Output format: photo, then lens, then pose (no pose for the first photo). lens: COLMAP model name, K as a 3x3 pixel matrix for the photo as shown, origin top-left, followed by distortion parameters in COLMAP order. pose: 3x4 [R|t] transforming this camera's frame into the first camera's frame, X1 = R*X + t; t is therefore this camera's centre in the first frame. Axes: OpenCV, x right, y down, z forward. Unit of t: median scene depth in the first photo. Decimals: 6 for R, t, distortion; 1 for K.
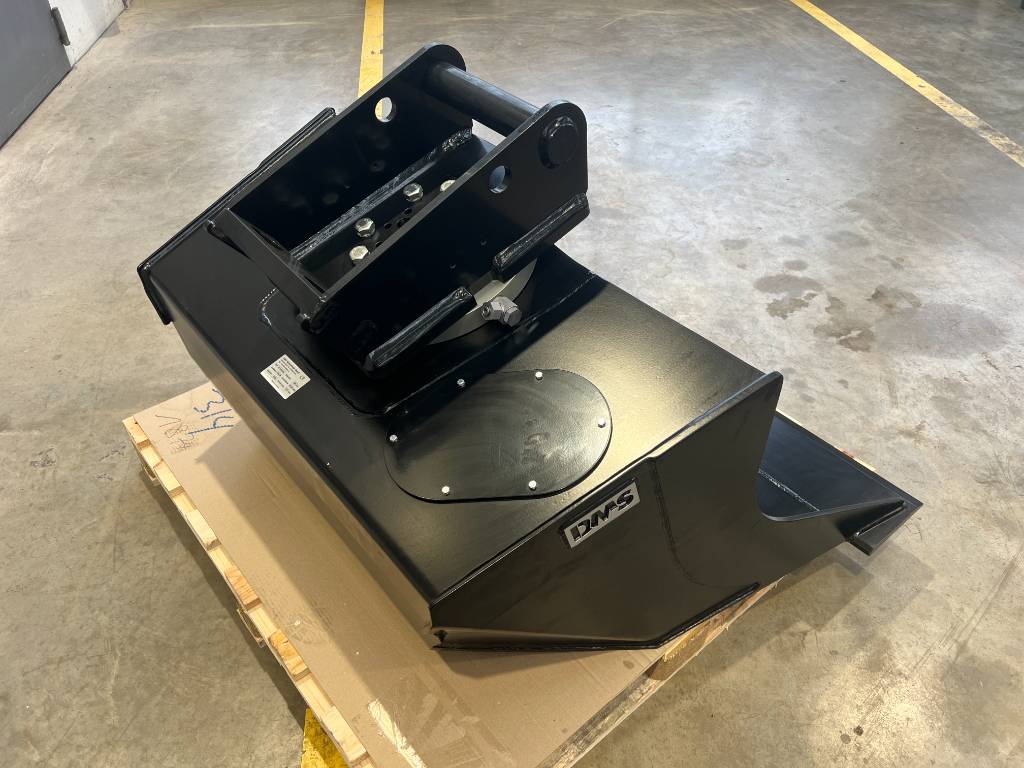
lens RADIAL K [[770.6, 0, 518.9], [0, 770.6, 385.5], [0, 0, 1]] dist [0.048298, -0.051068]
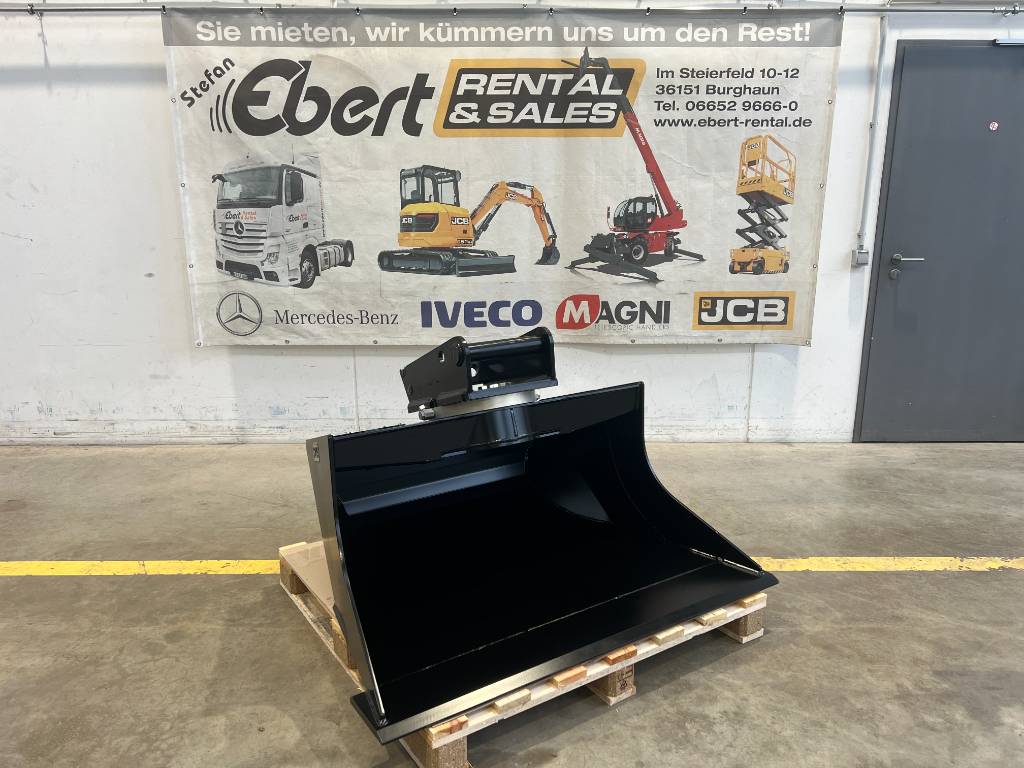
lens RADIAL K [[770.6, 0, 514.1], [0, 770.6, 378.6], [0, 0, 1]] dist [0.048298, -0.051068]
pose [[-0.111429, 0.215857, -0.970046, 1.188930], [-0.649108, 0.723319, 0.235517, -0.493782], [0.752491, 0.655908, 0.059516, 0.597646]]
